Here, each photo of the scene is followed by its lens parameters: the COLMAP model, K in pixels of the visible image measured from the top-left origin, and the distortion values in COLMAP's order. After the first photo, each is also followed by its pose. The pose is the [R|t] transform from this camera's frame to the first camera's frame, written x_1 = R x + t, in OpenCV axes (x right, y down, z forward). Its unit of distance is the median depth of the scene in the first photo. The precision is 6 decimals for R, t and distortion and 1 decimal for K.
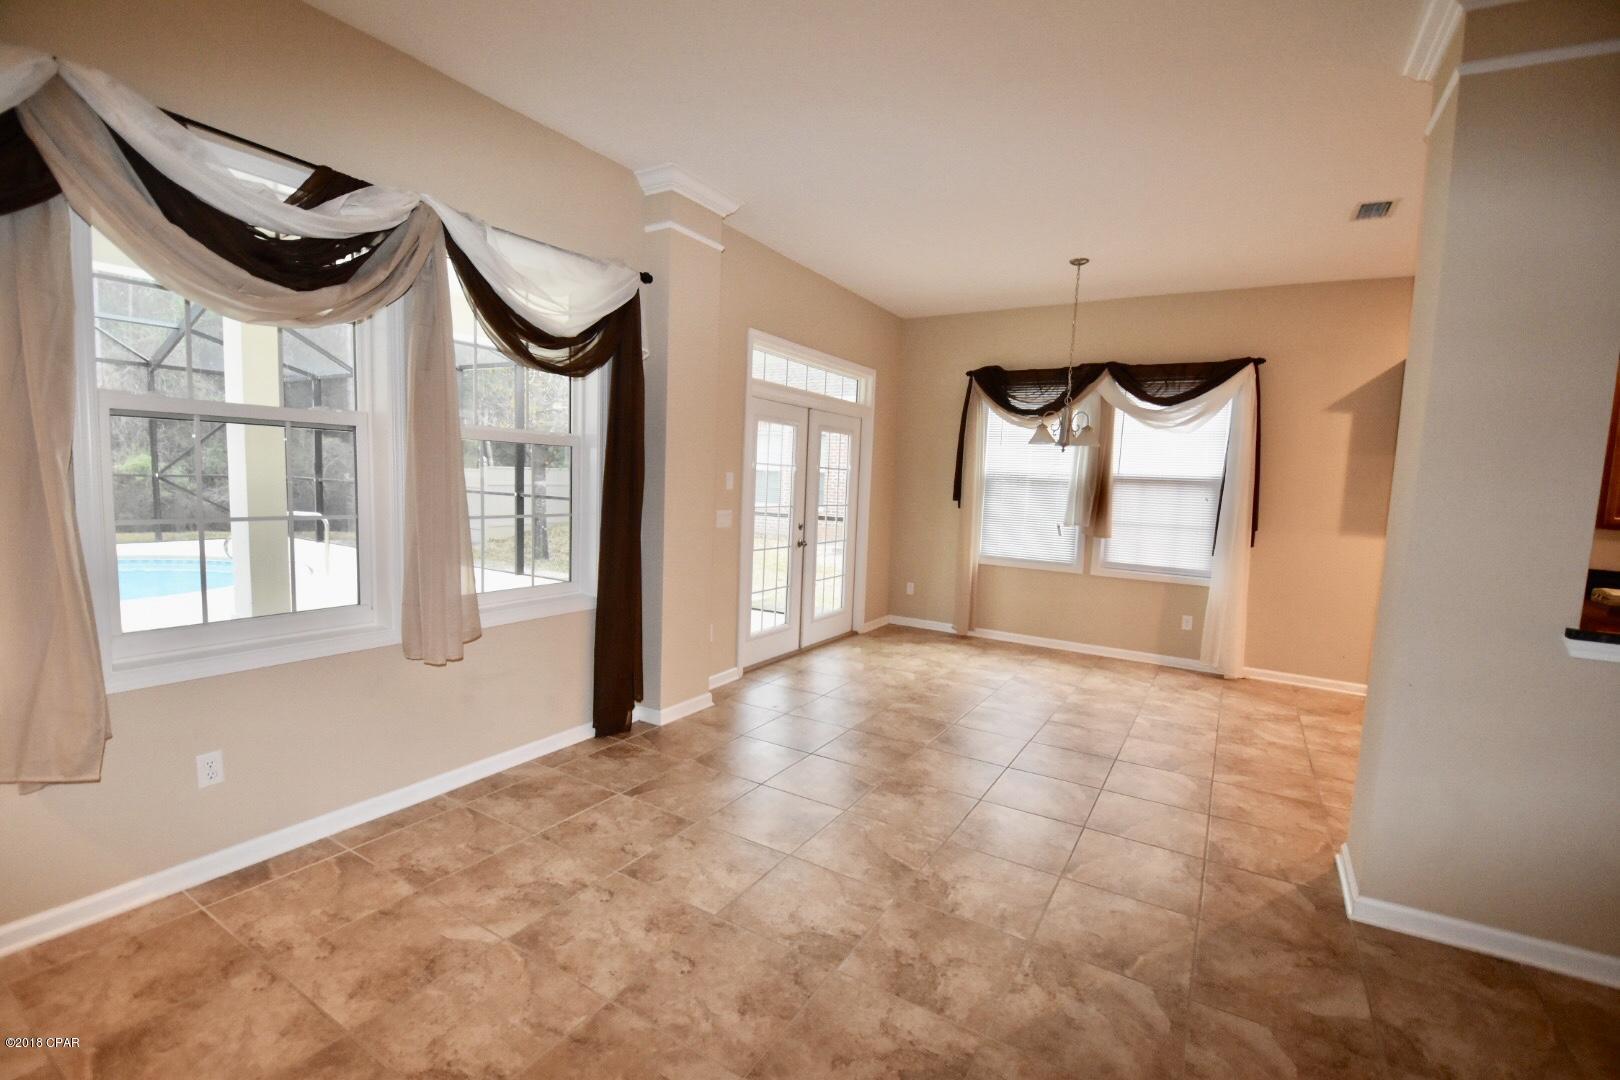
lens RADIAL K [[712.1, 0, 803.7], [0, 712.1, 549.7], [0, 0, 1]] dist [-0.001917, -0.007635]
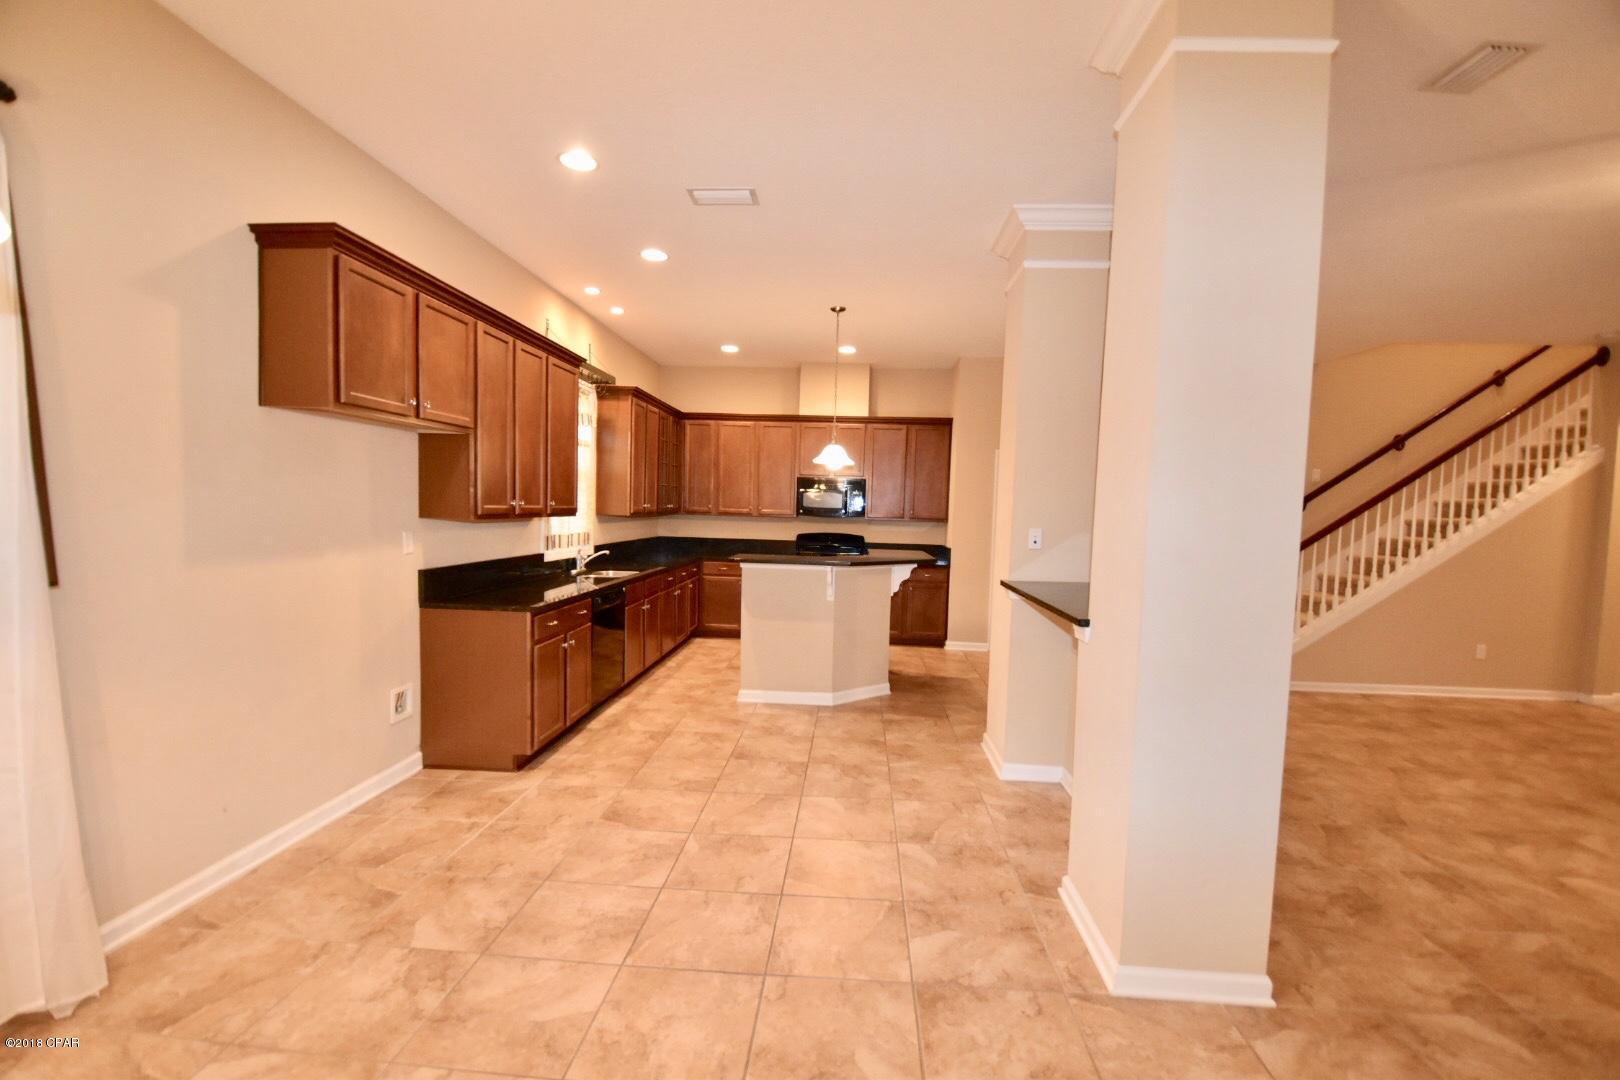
lens RADIAL K [[712.1, 0, 811.6], [0, 712.1, 546.0], [0, 0, 1]] dist [-0.001917, -0.007635]
pose [[-0.463907, -0.105771, 0.879547, 0.164351], [0.042545, 0.989041, 0.141379, -0.090027], [-0.884861, 0.103007, -0.454323, 0.903151]]
